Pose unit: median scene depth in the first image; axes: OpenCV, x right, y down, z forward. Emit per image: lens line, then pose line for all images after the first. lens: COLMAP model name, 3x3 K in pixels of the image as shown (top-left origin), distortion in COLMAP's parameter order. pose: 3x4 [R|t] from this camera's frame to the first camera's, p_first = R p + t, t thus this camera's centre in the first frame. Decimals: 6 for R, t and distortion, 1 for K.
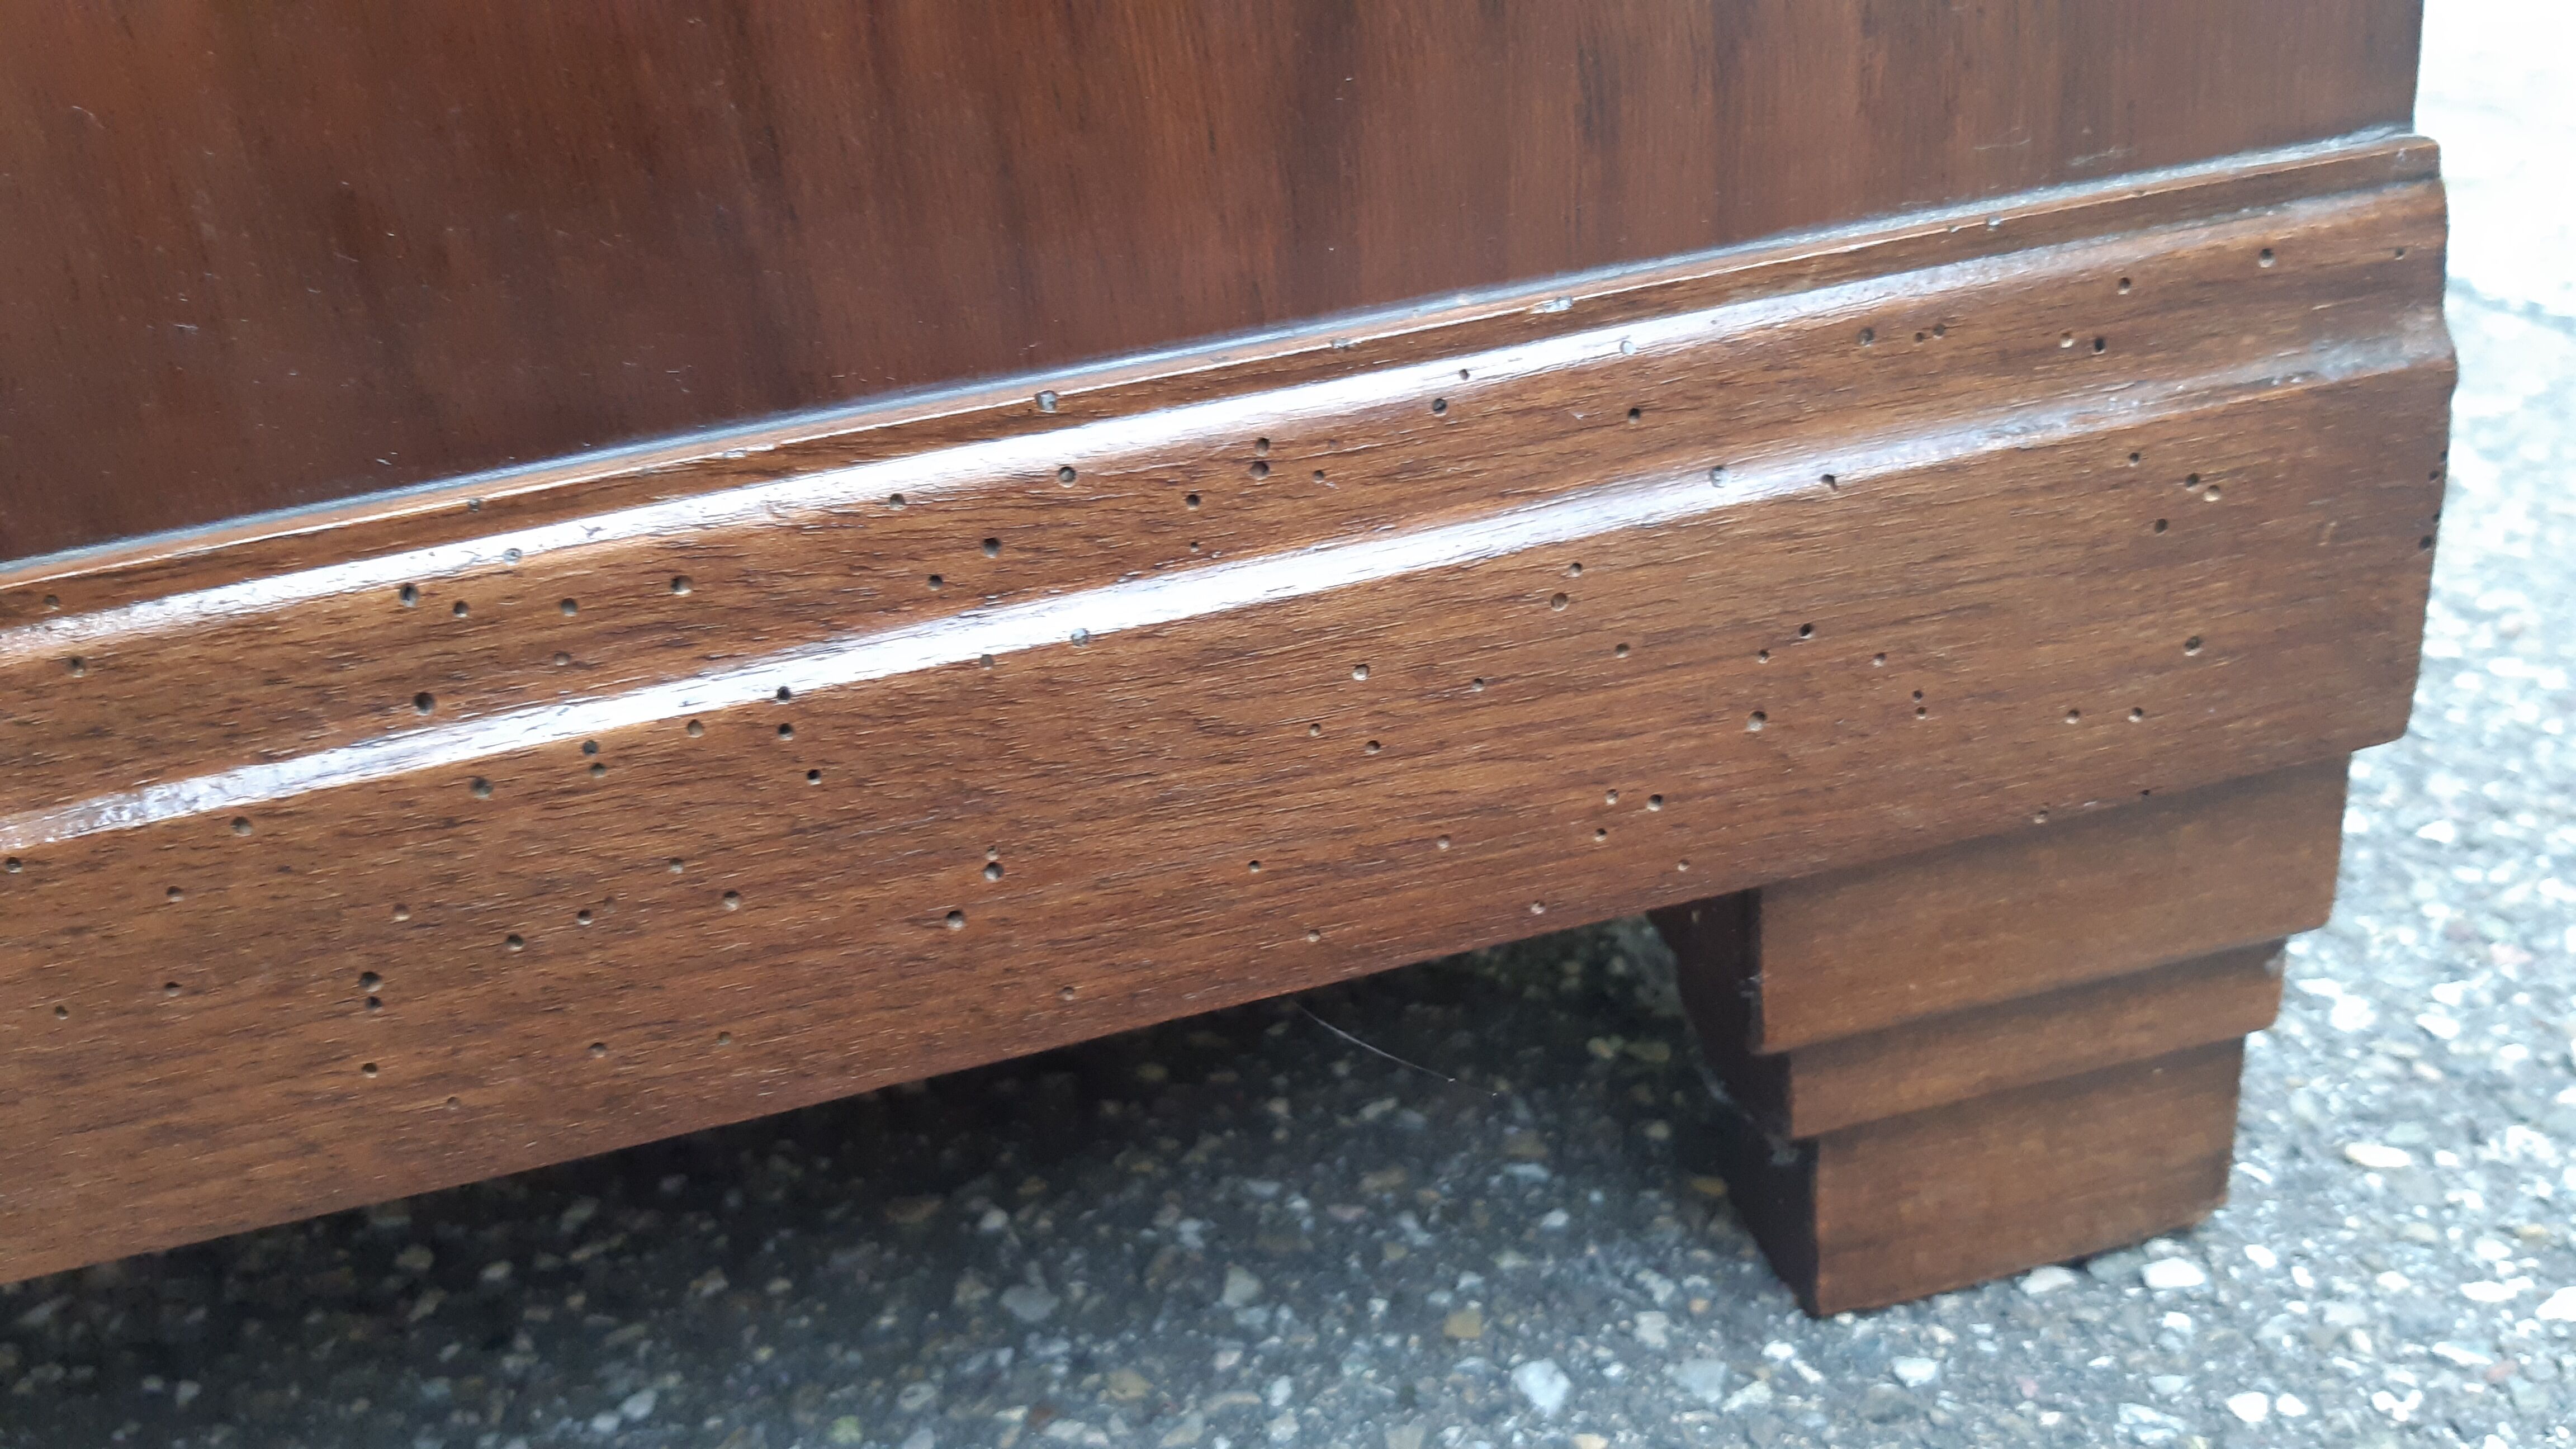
lens RADIAL K [[2048.5, 0, 1287.5], [0, 2048.5, 708.2], [0, 0, 1]] dist [0.013460, -0.072678]
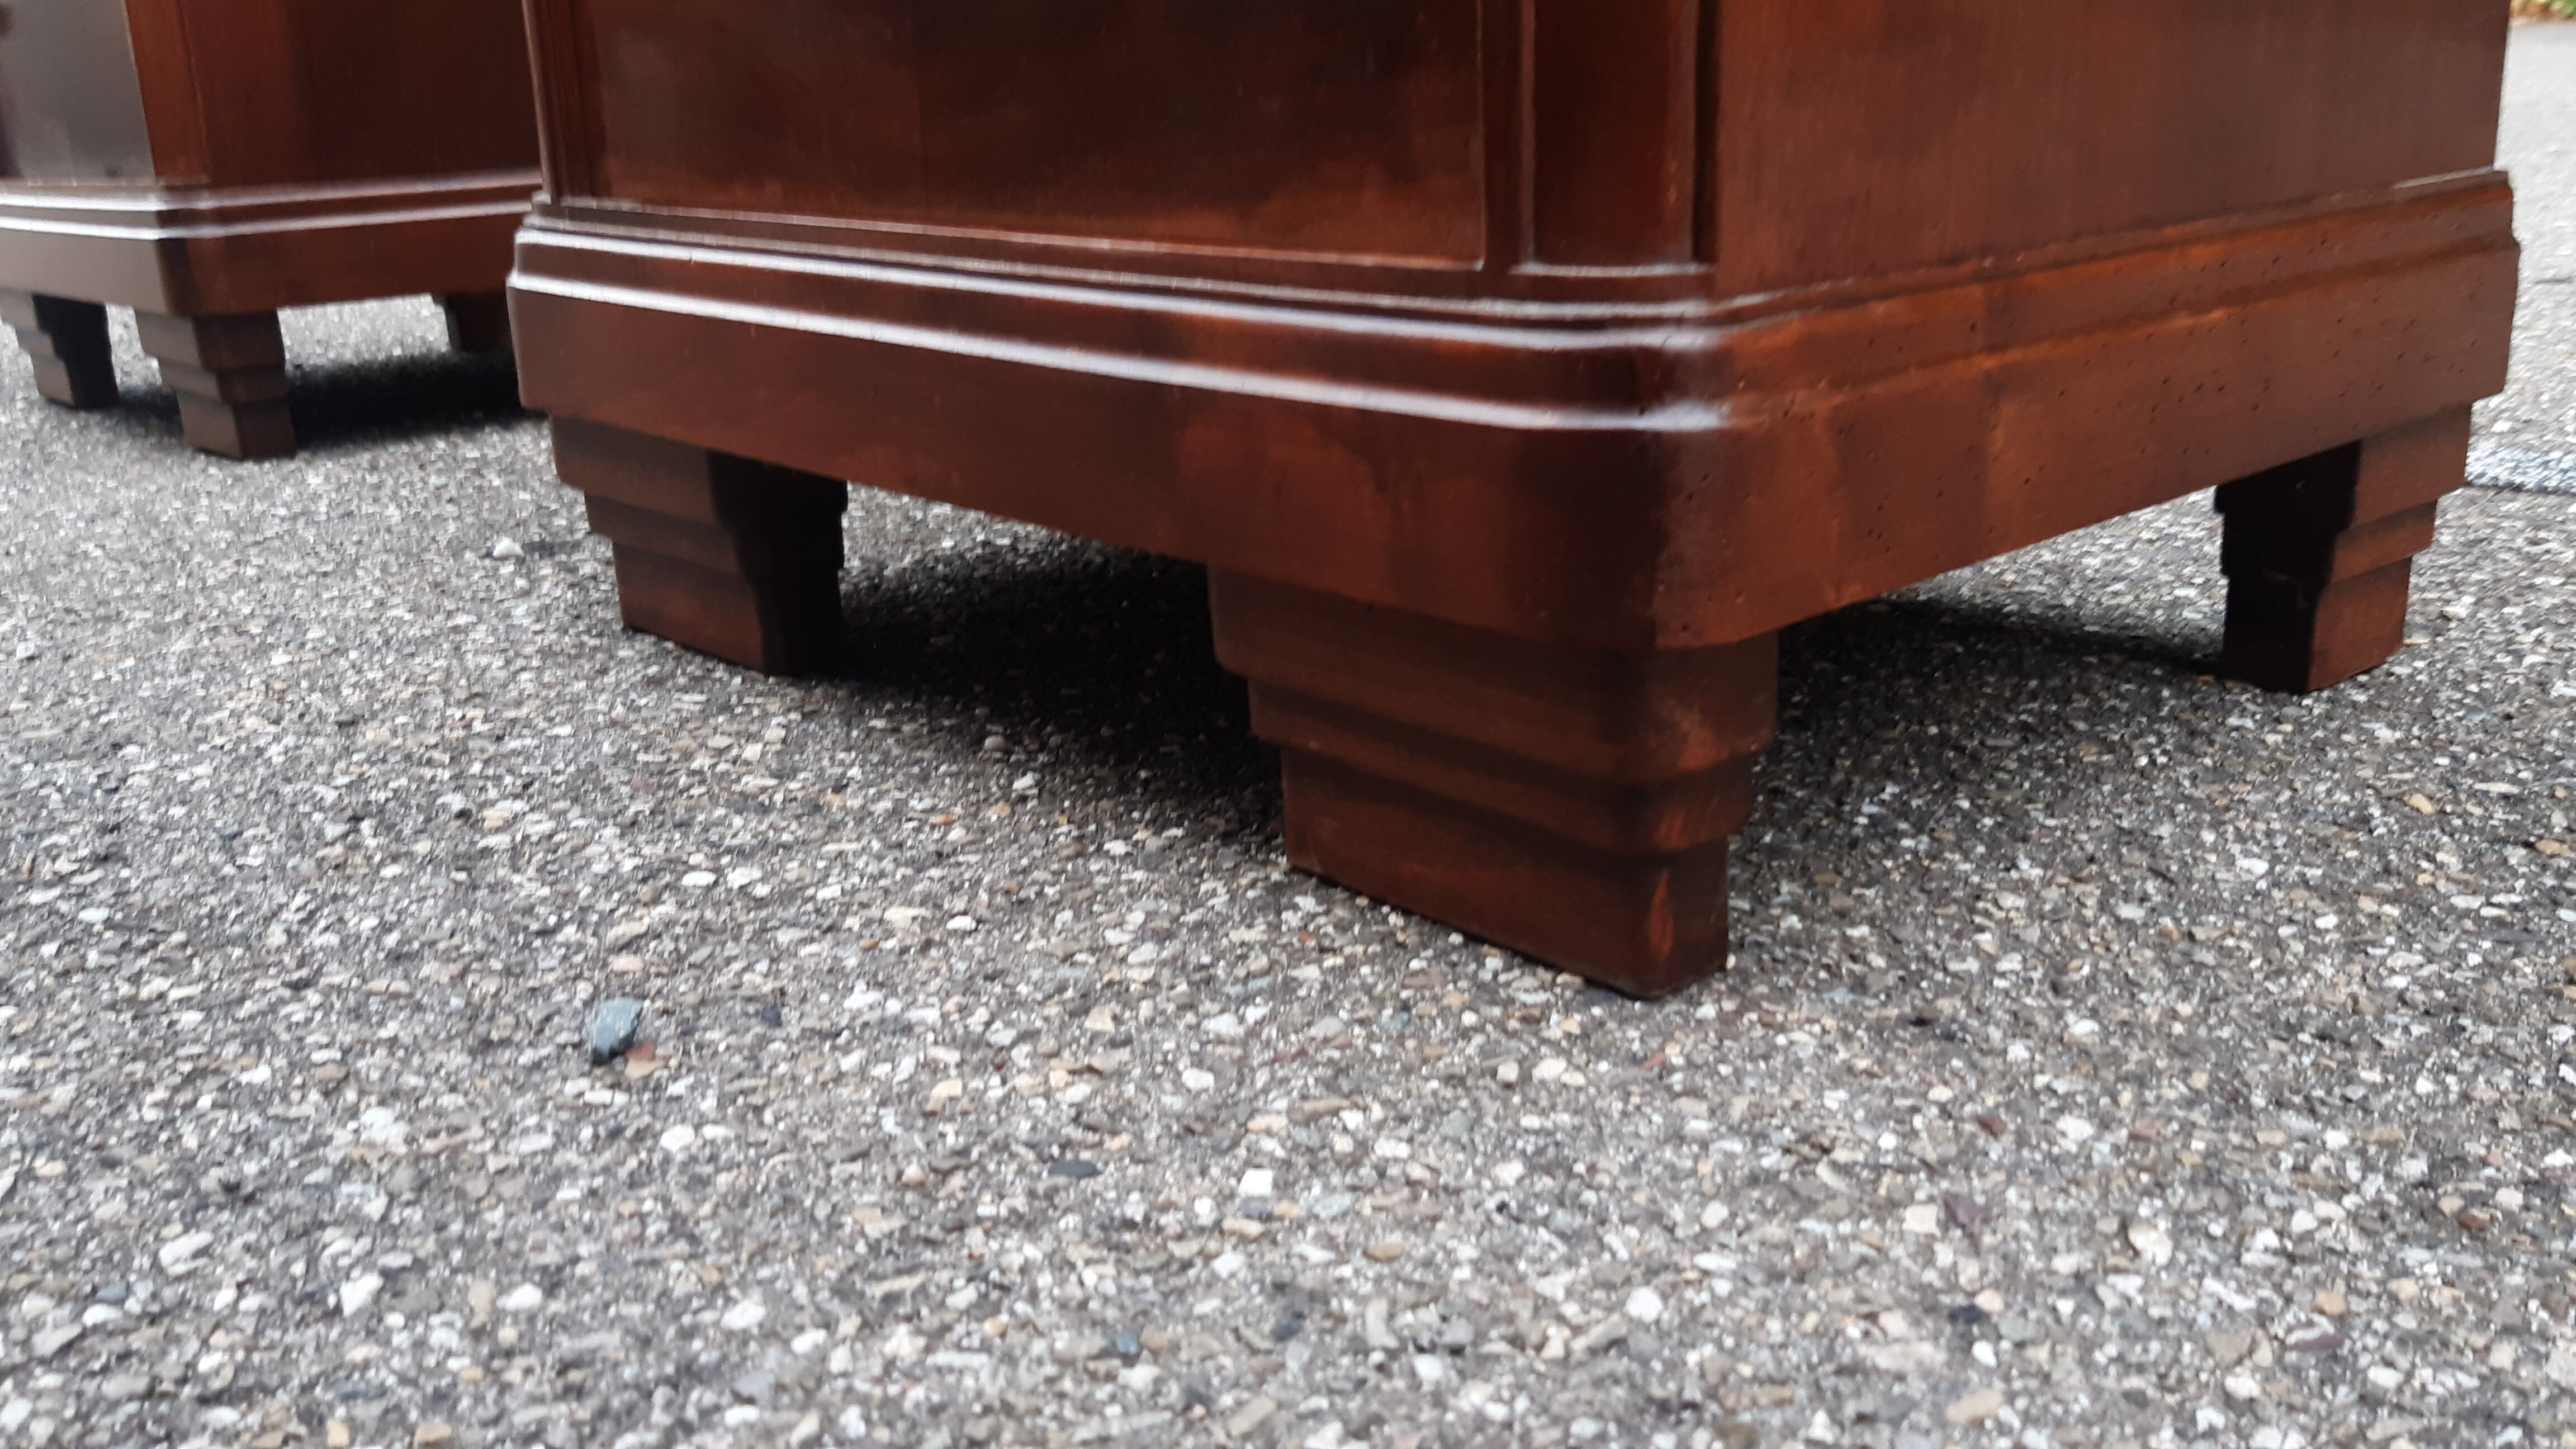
lens RADIAL K [[2195.2, 0, 1282.9], [0, 2195.2, 728.1], [0, 0, 1]] dist [0.038314, -0.088826]
pose [[0.877411, -0.057705, 0.476256, -1.890300], [0.147886, 0.976928, -0.154082, 0.541022], [-0.456376, 0.205625, 0.865702, -0.581060]]
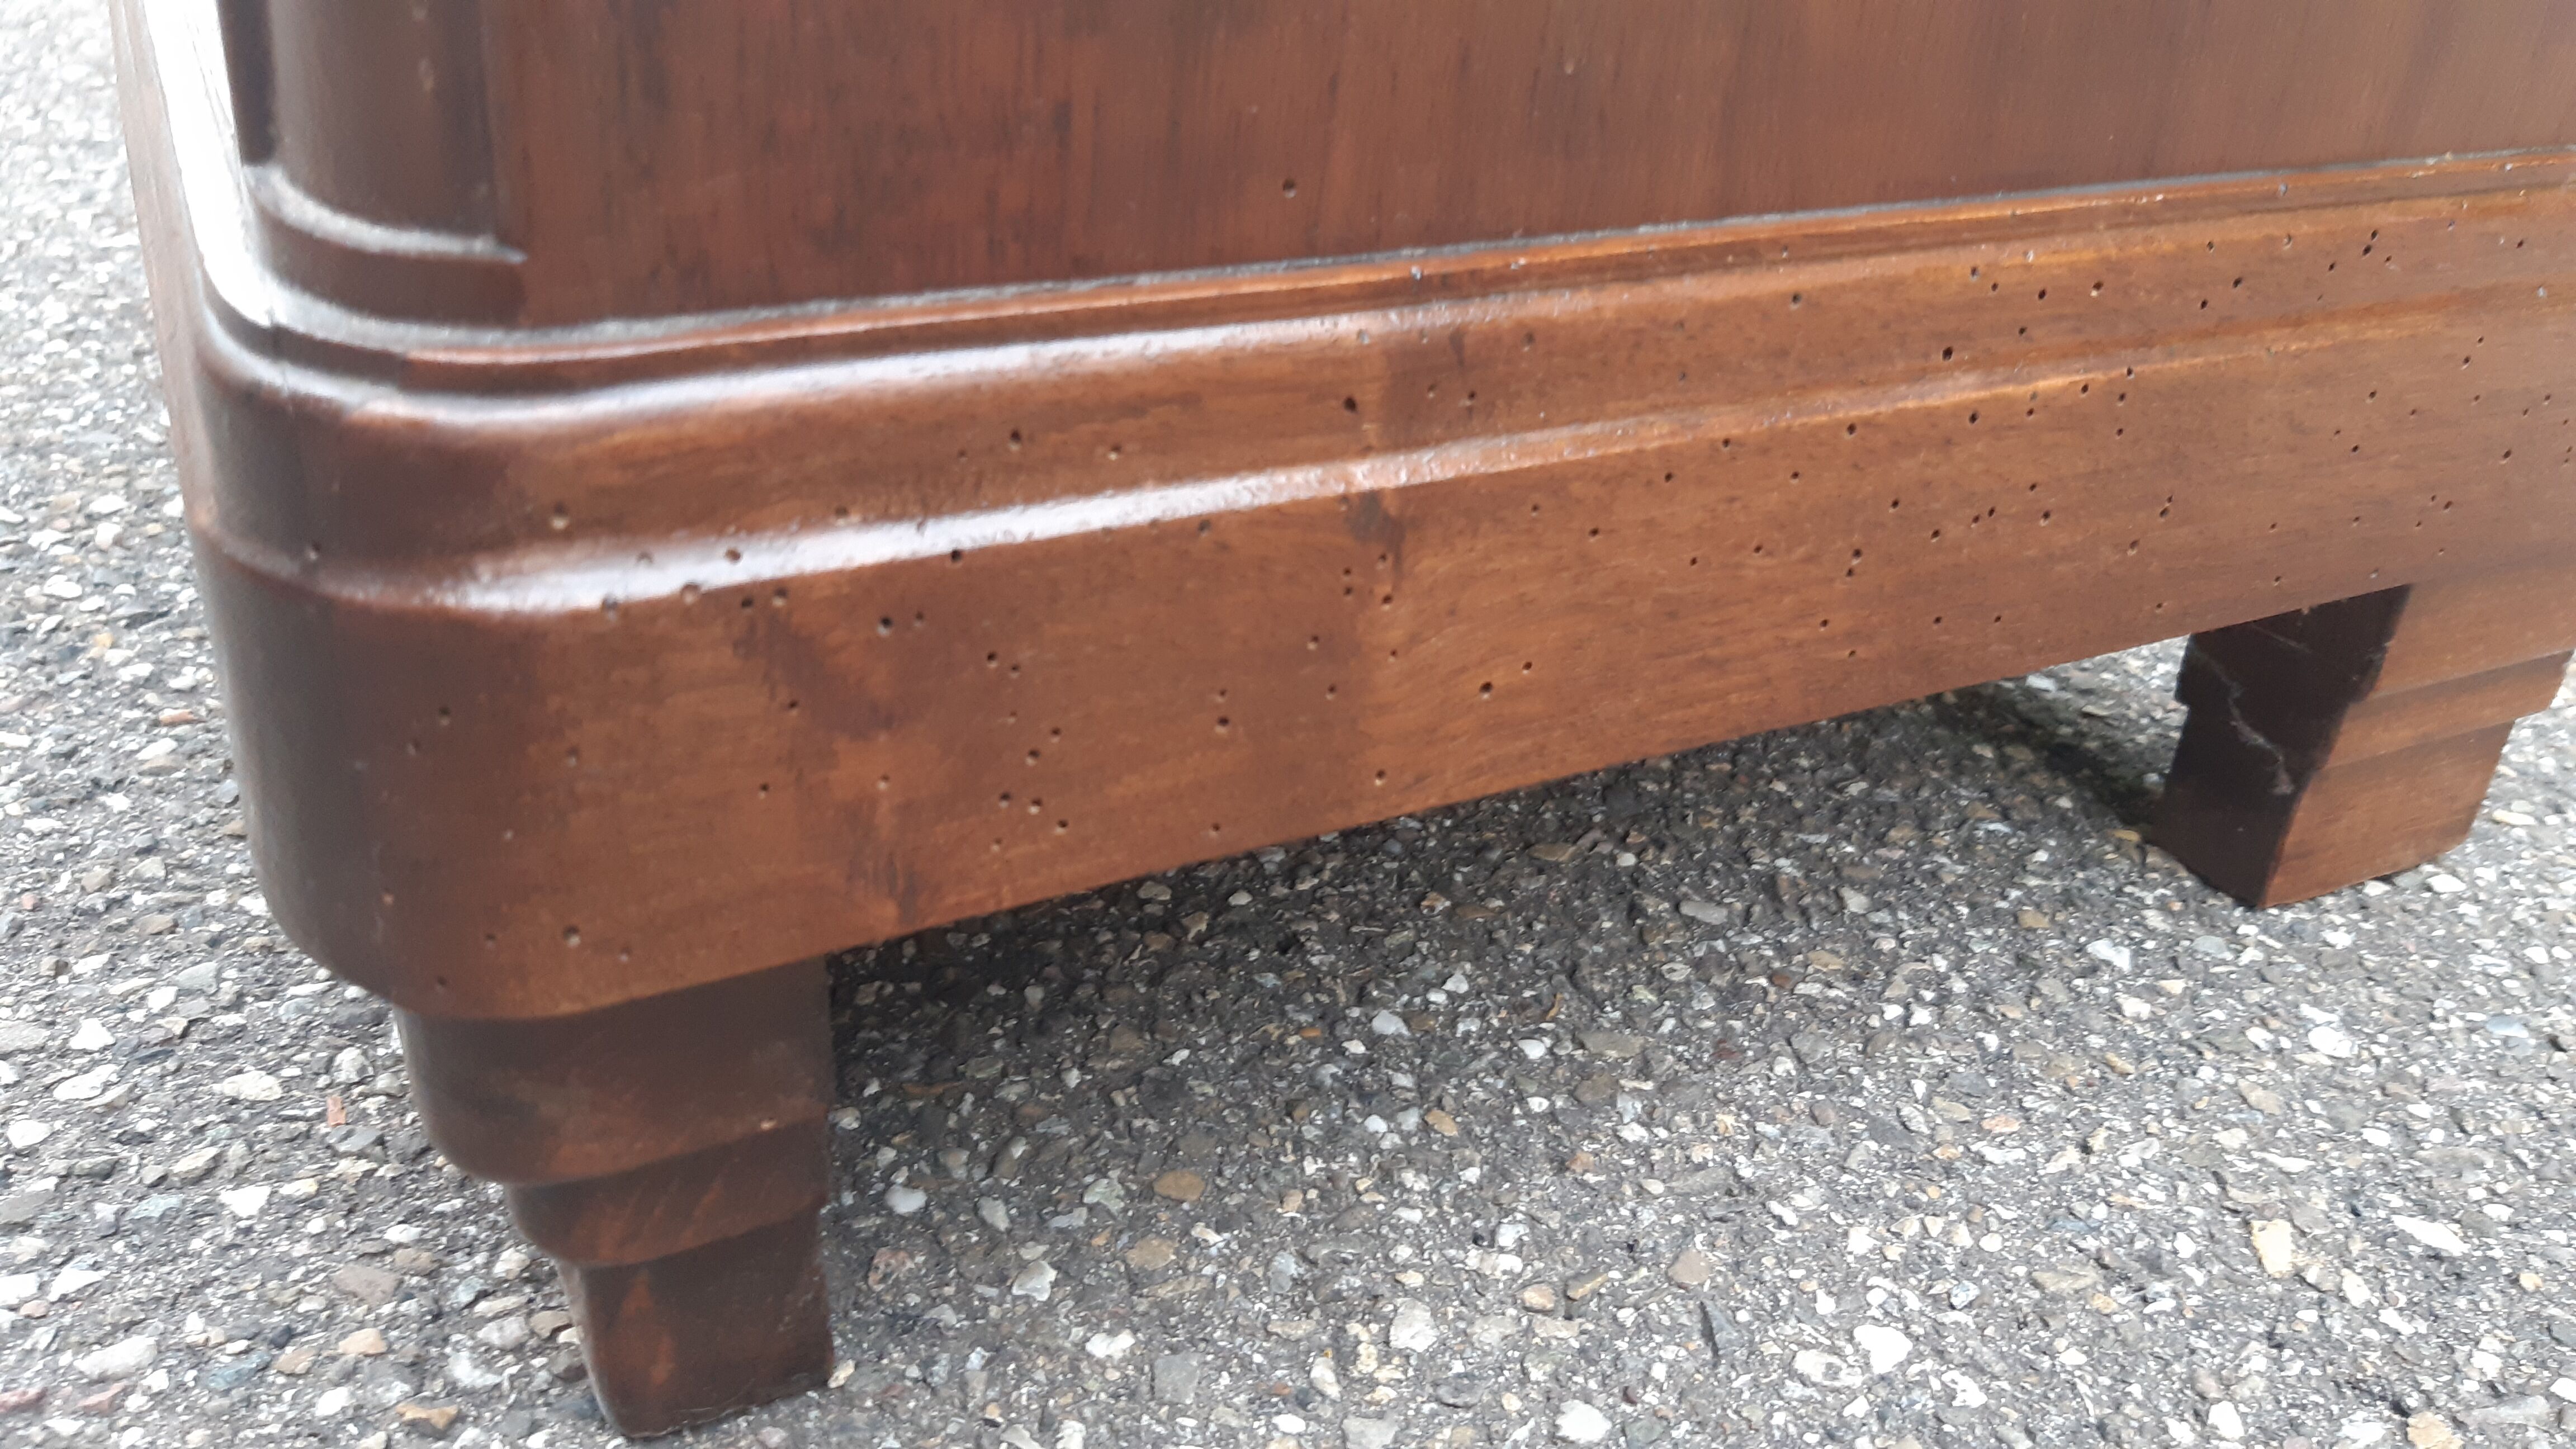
lens RADIAL K [[2048.5, 0, 1294.9], [0, 2048.5, 713.0], [0, 0, 1]] dist [0.013460, -0.072678]
pose [[0.948958, 0.035386, 0.313410, -0.837547], [-0.050749, 0.997870, 0.040993, 0.135766], [-0.311291, -0.054806, 0.948733, -0.141317]]
